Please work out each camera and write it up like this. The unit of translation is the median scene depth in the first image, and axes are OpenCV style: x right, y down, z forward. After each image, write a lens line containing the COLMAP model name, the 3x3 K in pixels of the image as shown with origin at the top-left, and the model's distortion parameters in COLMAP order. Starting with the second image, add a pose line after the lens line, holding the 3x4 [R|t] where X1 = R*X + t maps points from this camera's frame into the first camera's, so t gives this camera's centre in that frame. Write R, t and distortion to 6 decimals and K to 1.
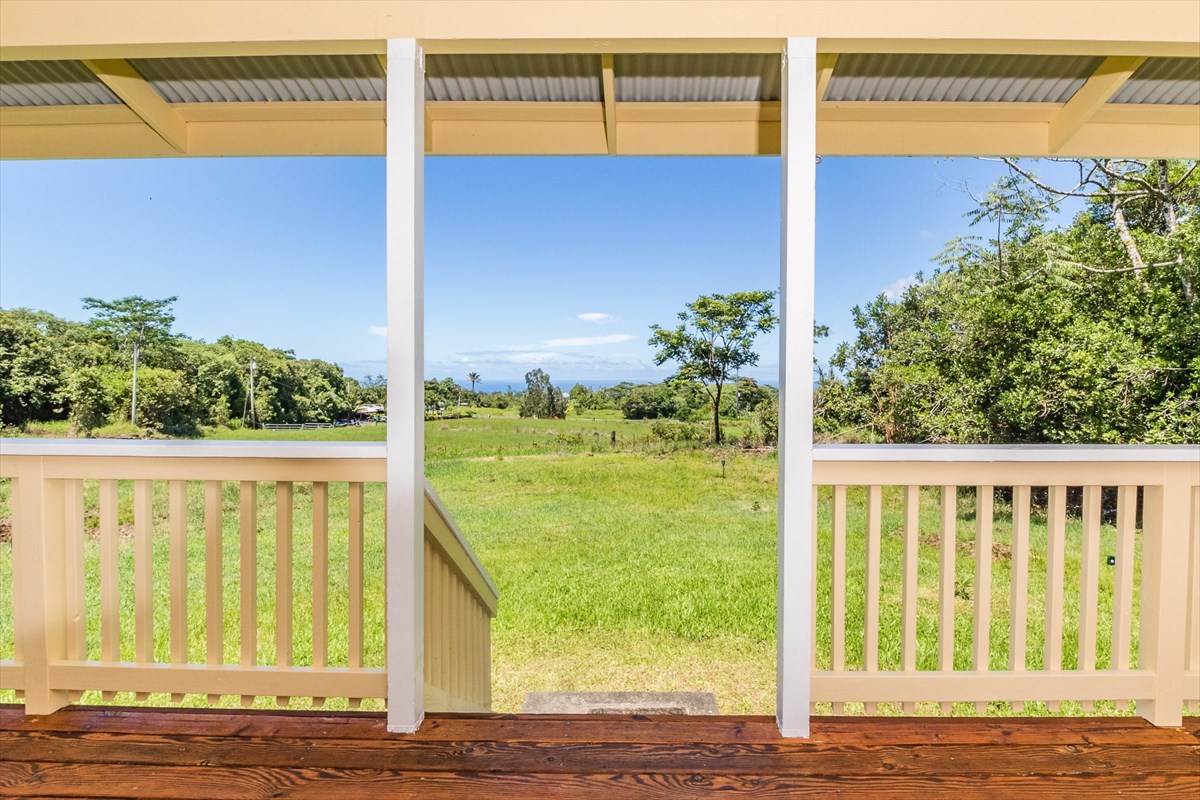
lens RADIAL K [[608.1, 0, 636.6], [0, 608.1, 394.2], [0, 0, 1]] dist [-0.000537, -0.001305]
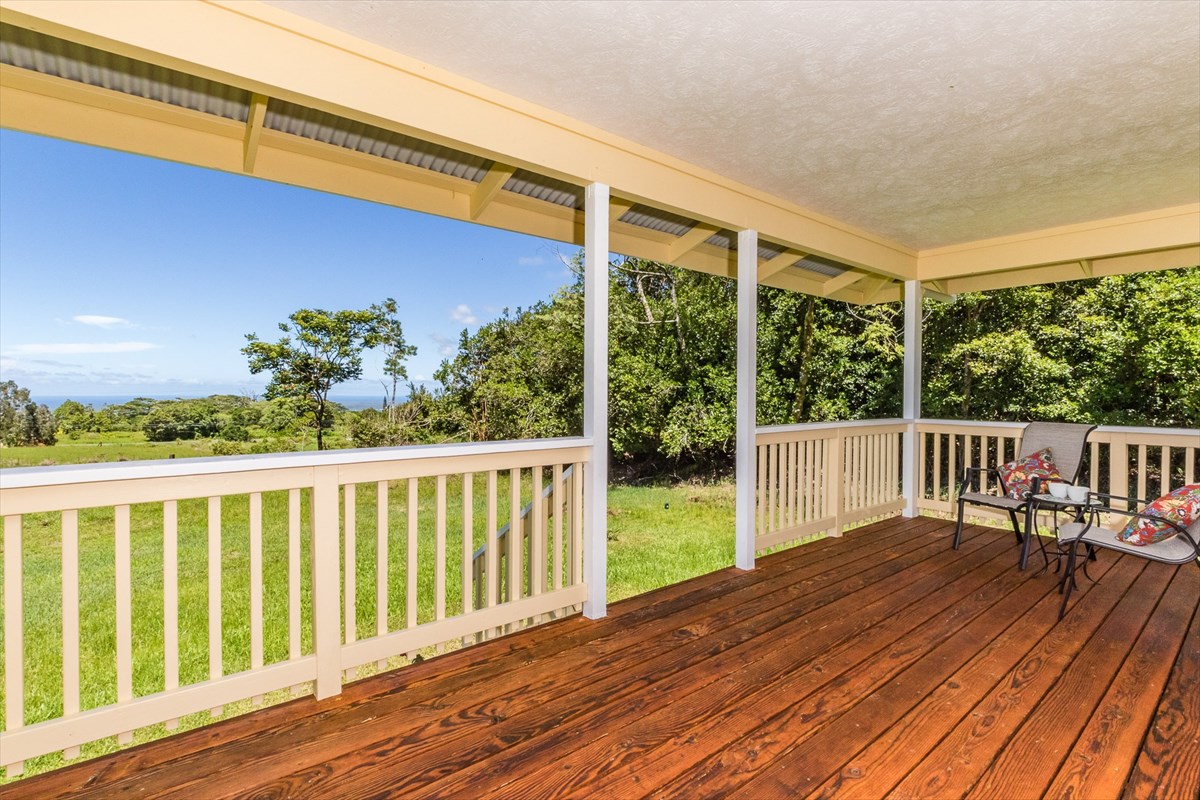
lens RADIAL K [[563.5, 0, 594.8], [0, 563.5, 399.7], [0, 0, 1]] dist [-0.001123, -0.000852]
pose [[0.773515, -0.011023, 0.633682, -0.059143], [0.019549, 0.999788, -0.006472, -0.000397], [-0.633476, 0.017394, 0.773567, -0.006239]]
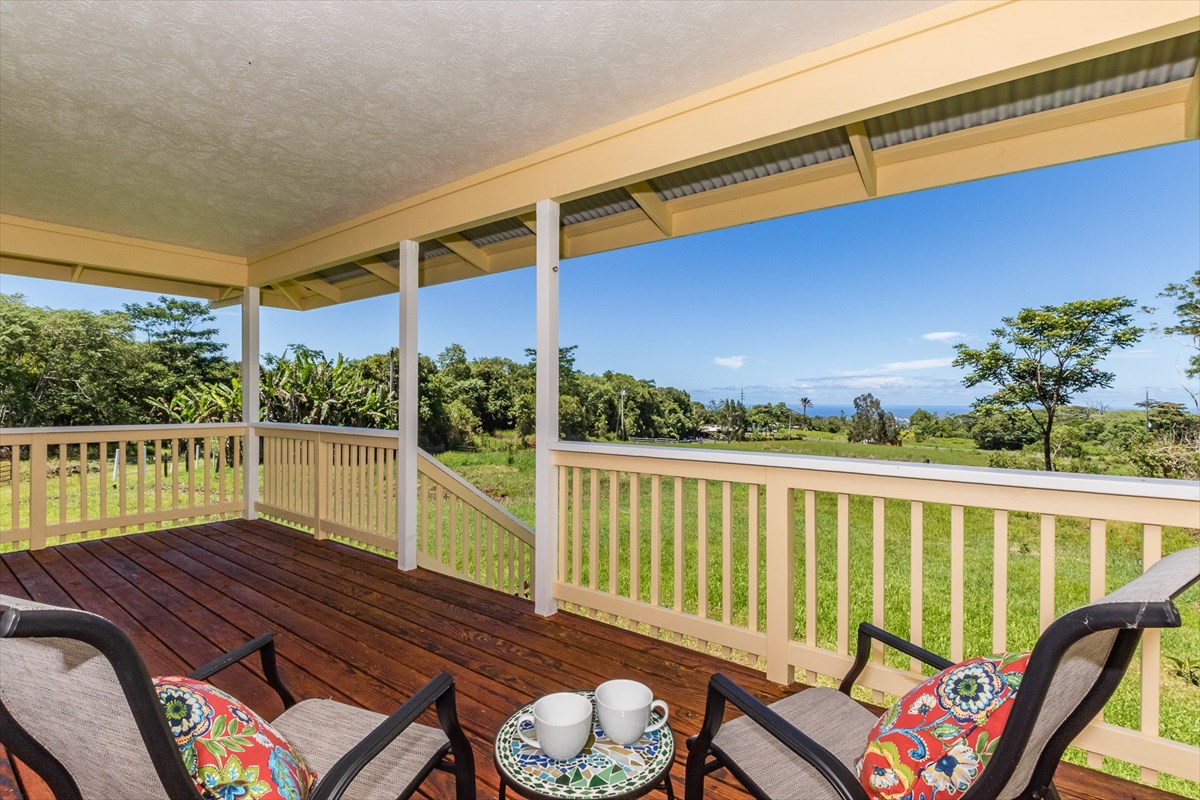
lens RADIAL K [[563.5, 0, 594.8], [0, 563.5, 399.7], [0, 0, 1]] dist [-0.001123, -0.000852]
pose [[0.797762, 0.000041, -0.602973, 0.054575], [-0.019315, 0.999489, -0.025487, 0.000397], [0.602663, 0.031979, 0.797355, -0.006739]]
